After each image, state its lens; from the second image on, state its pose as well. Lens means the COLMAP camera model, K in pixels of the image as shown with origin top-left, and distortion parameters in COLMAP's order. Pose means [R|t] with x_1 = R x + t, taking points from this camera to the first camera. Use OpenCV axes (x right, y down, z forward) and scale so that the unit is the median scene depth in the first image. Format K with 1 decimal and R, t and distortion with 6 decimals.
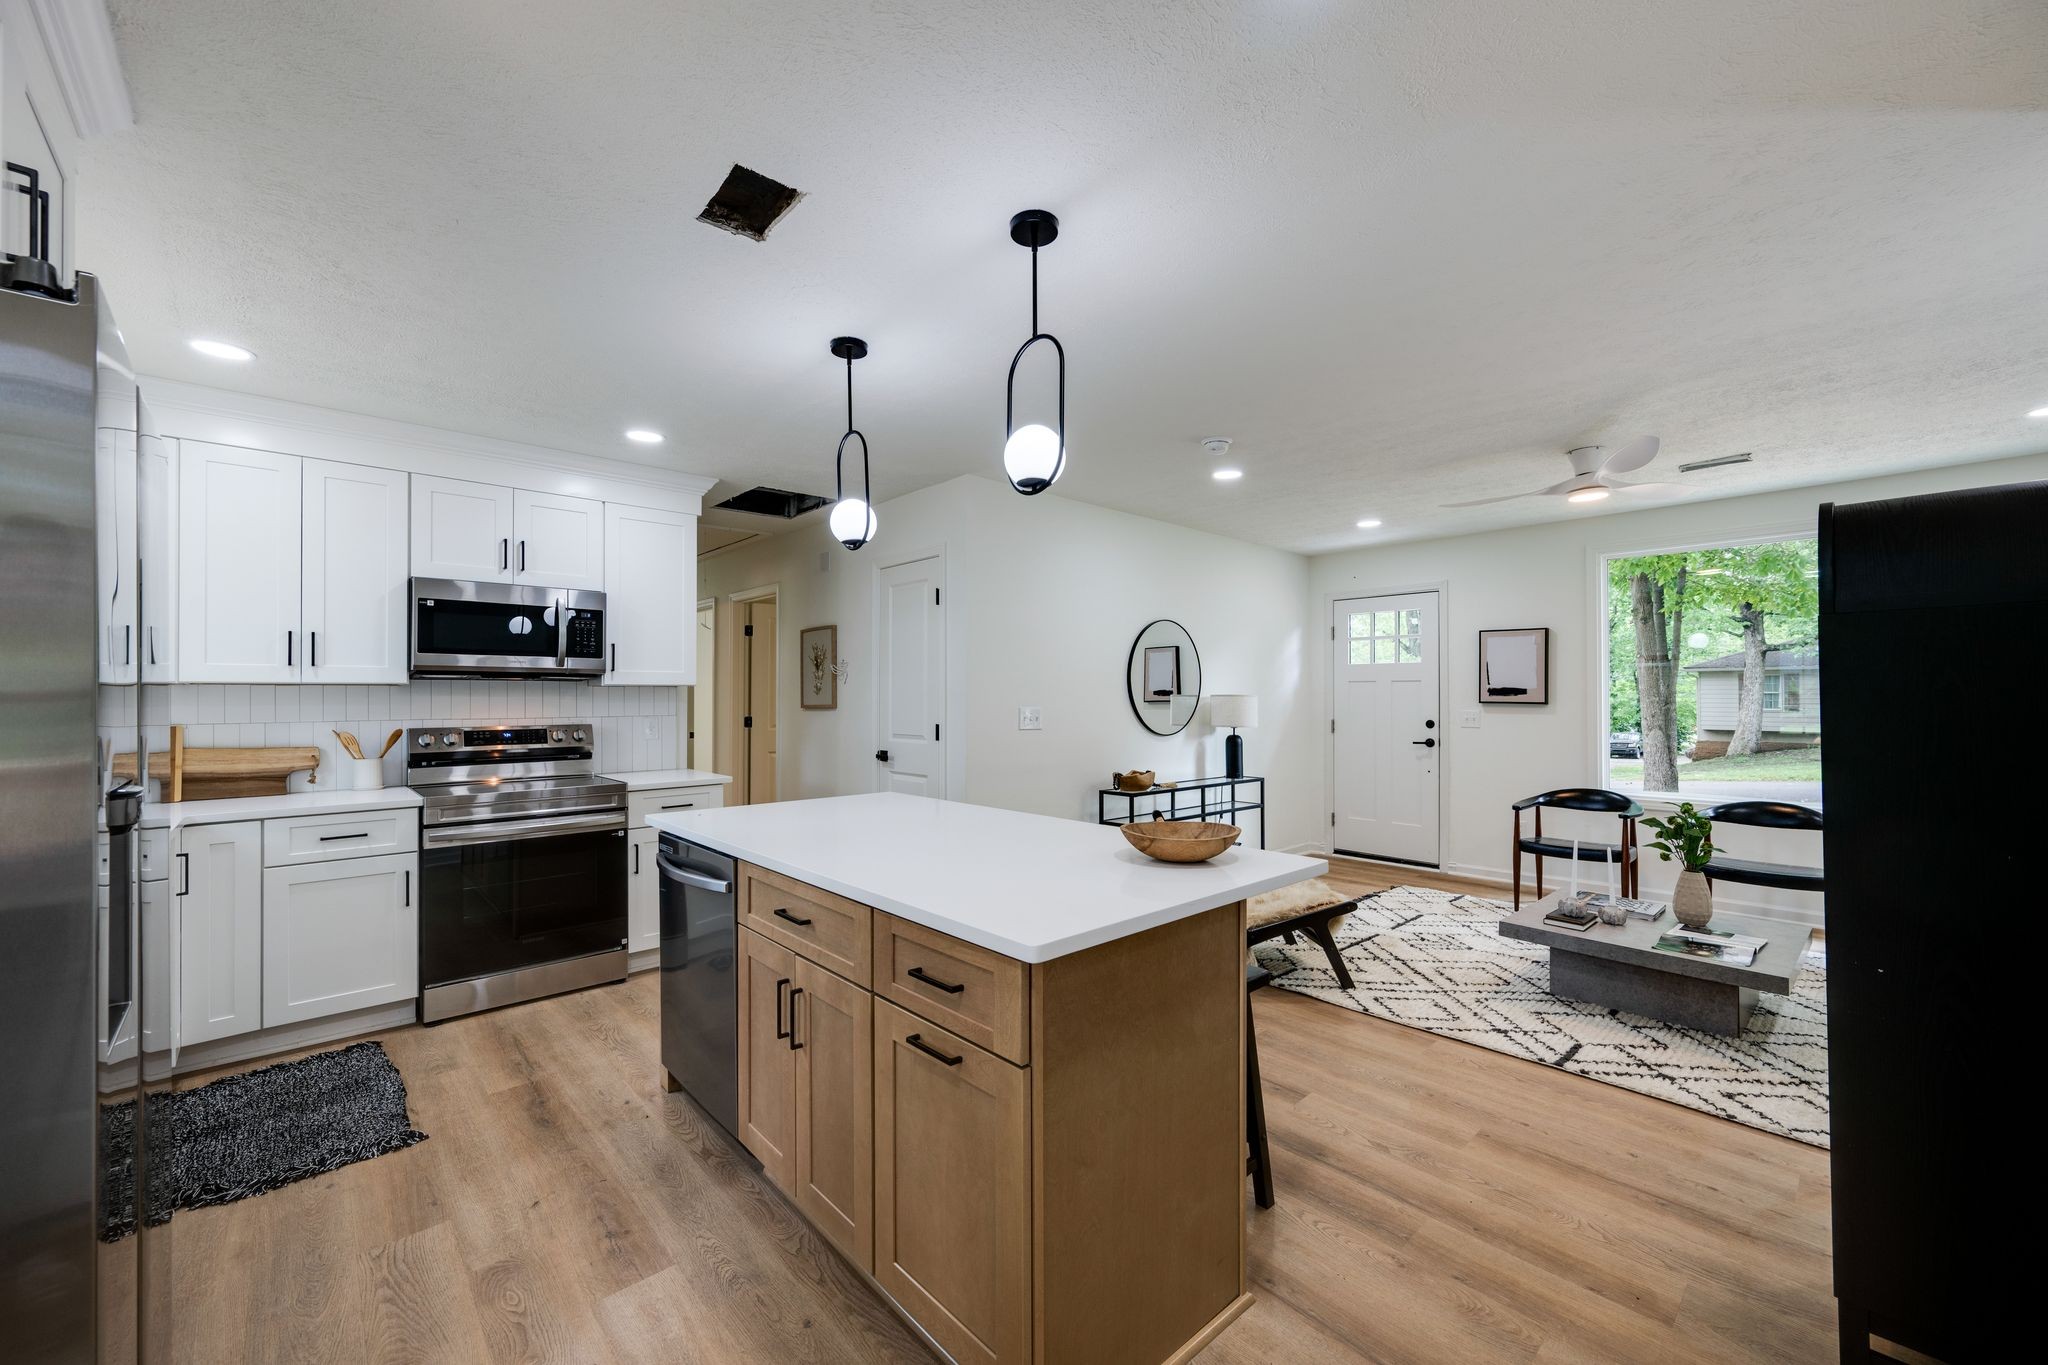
lens RADIAL K [[796.7, 0, 1013.1], [0, 796.7, 690.6], [0, 0, 1]] dist [-0.009370, -0.000209]
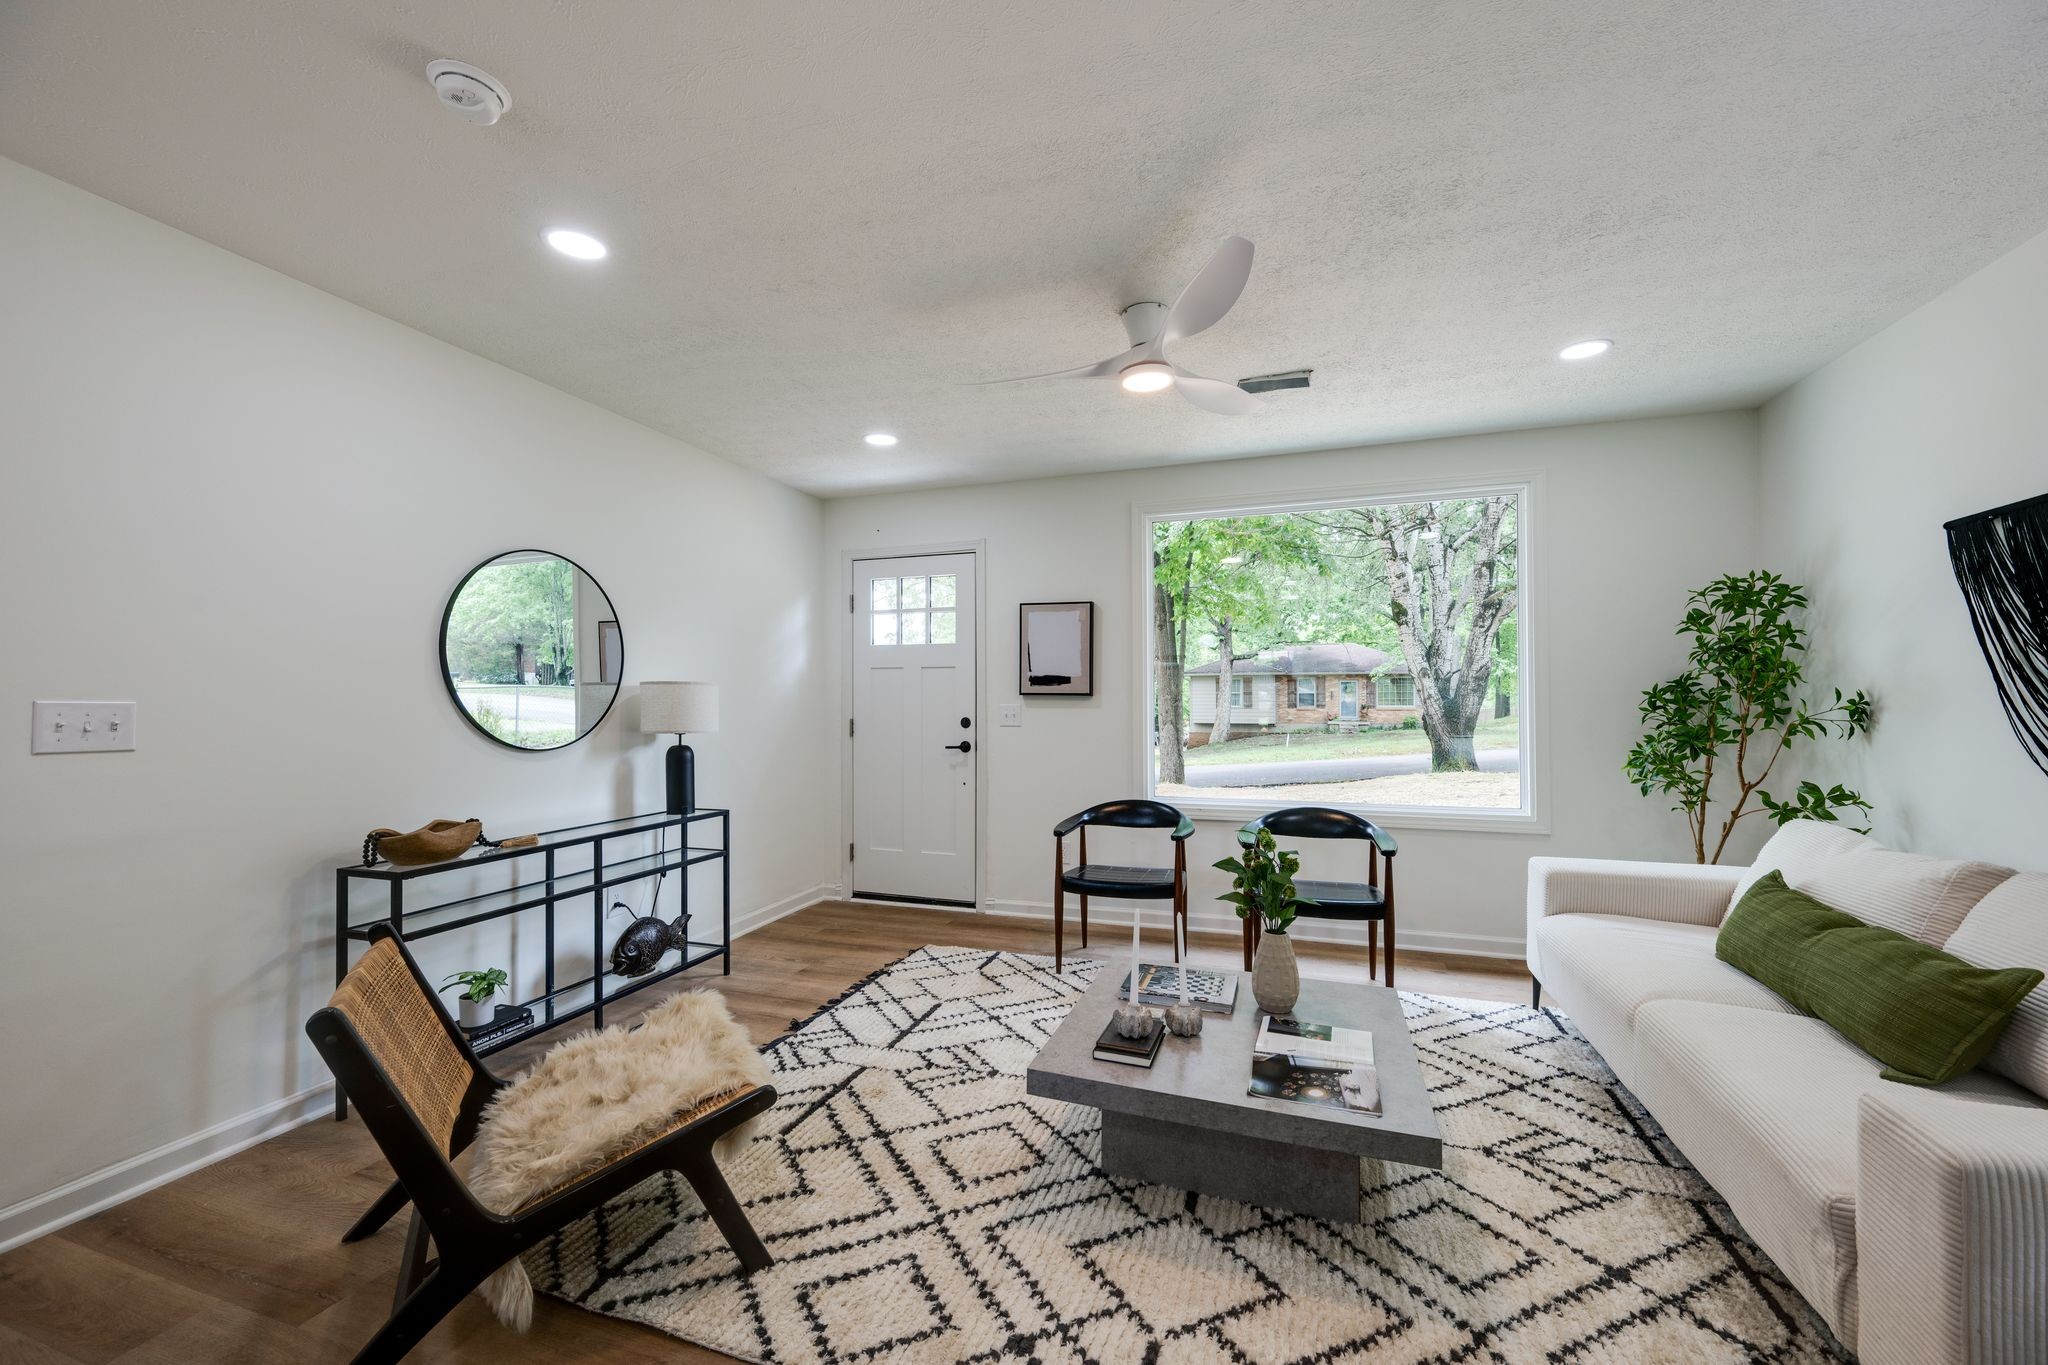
lens RADIAL K [[796.7, 0, 1031.2], [0, 796.7, 687.1], [0, 0, 1]] dist [-0.009370, -0.000209]
pose [[0.866694, 0.004017, 0.498824, 0.224094], [-0.000438, 0.999973, -0.007292, 0.015283], [-0.498840, 0.006102, 0.866673, 0.341461]]
